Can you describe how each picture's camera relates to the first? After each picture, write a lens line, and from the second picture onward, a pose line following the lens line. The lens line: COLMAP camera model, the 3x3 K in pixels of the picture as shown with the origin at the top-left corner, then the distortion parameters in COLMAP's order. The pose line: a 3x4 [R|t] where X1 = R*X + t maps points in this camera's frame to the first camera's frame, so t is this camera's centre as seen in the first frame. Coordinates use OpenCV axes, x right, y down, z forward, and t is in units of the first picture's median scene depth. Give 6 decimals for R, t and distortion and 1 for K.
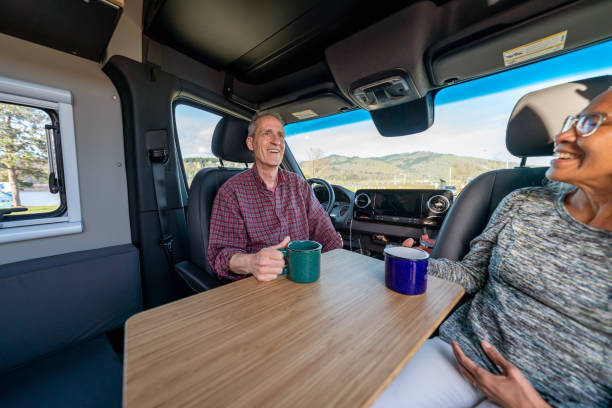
lens RADIAL K [[210.3, 0, 300.0], [0, 210.3, 198.9], [0, 0, 1]] dist [-0.001631, -0.000137]
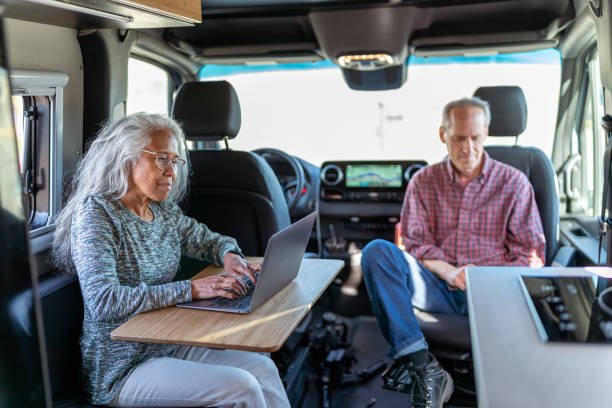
lens RADIAL K [[608.9, 0, 306.0], [0, 608.9, 204.0], [0, 0, 1]] dist [-0.002196, -0.002239]
pose [[0.887729, -0.084143, 0.452612, -1.077890], [0.045059, 0.994315, 0.096474, -0.141891], [-0.458157, -0.065248, 0.886473, -1.257129]]
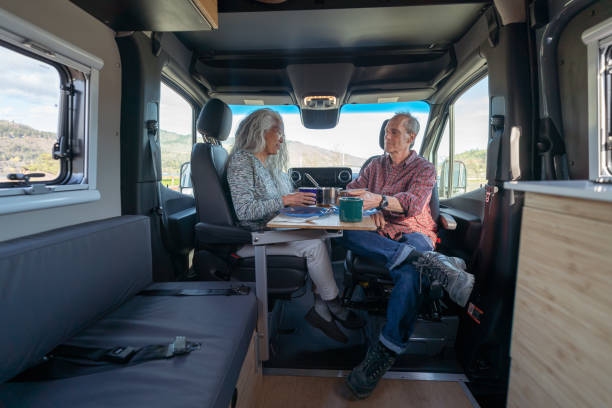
lens RADIAL K [[272.5, 0, 305.4], [0, 272.5, 203.2], [0, 0, 1]] dist [0.001708, -0.000012]
pose [[0.800727, -0.056901, 0.596320, -0.879701], [0.033629, 0.998178, 0.050089, 0.120061], [-0.598084, -0.020054, 0.801182, -0.512439]]
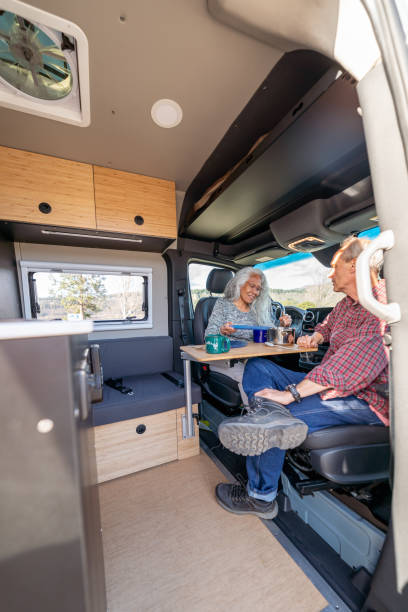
lens RADIAL K [[224.0, 0, 188.9], [0, 224.0, 327.0], [0, 0, 1]] dist [0.011075, -0.000018]
pose [[0.890591, 0.015349, -0.454546, 0.358565], [-0.021702, 0.999726, -0.008762, 0.138622], [0.454287, 0.017668, 0.890680, -0.848071]]
